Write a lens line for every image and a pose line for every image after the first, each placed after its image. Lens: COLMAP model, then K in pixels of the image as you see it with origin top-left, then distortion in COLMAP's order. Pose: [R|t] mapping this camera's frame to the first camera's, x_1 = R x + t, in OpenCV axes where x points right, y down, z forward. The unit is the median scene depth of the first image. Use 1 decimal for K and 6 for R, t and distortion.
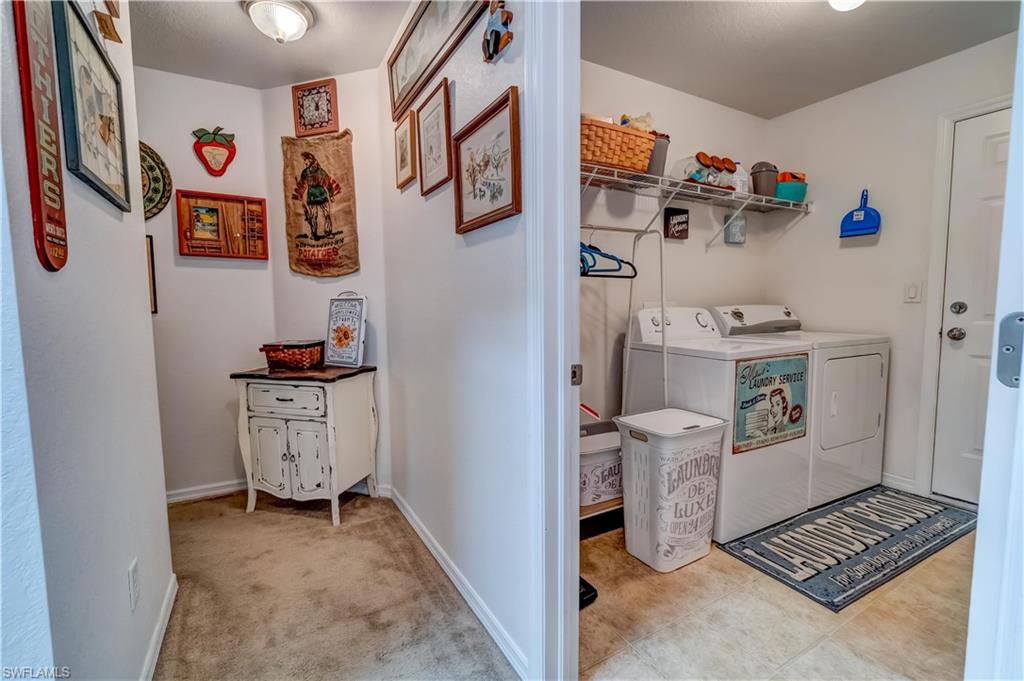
lens RADIAL K [[446.9, 0, 503.8], [0, 446.9, 340.7], [0, 0, 1]] dist [-0.003289, -0.000622]
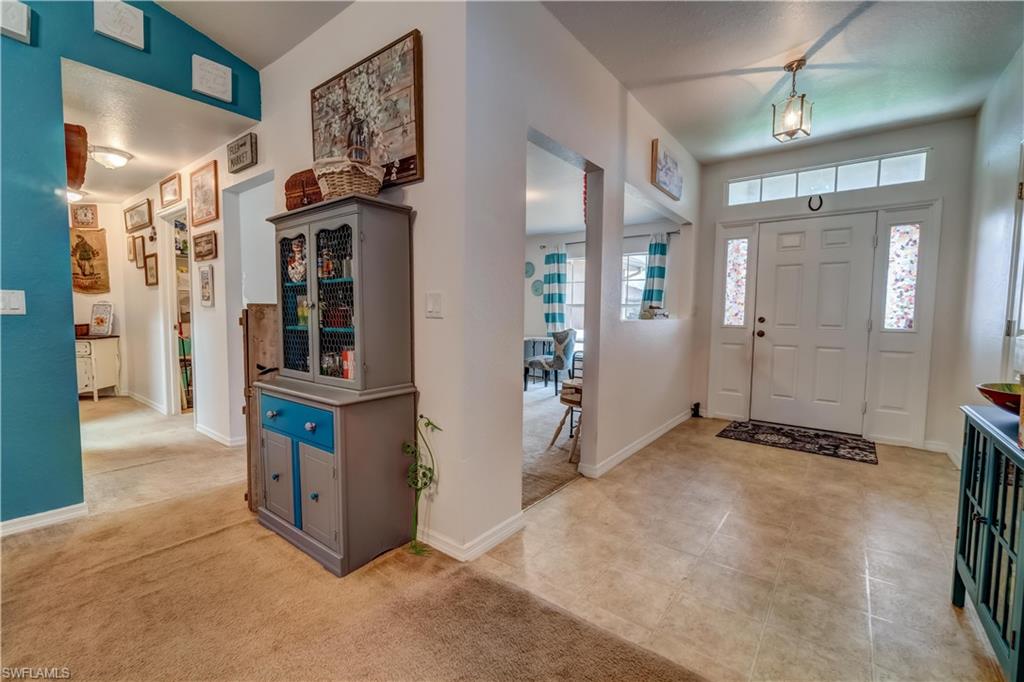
lens RADIAL K [[446.9, 0, 497.7], [0, 446.9, 340.5], [0, 0, 1]] dist [-0.003289, -0.000622]
pose [[0.925042, -0.005083, 0.379832, 0.604592], [0.013361, 0.999727, -0.019159, 0.150236], [-0.379631, 0.022798, 0.924857, -1.734960]]
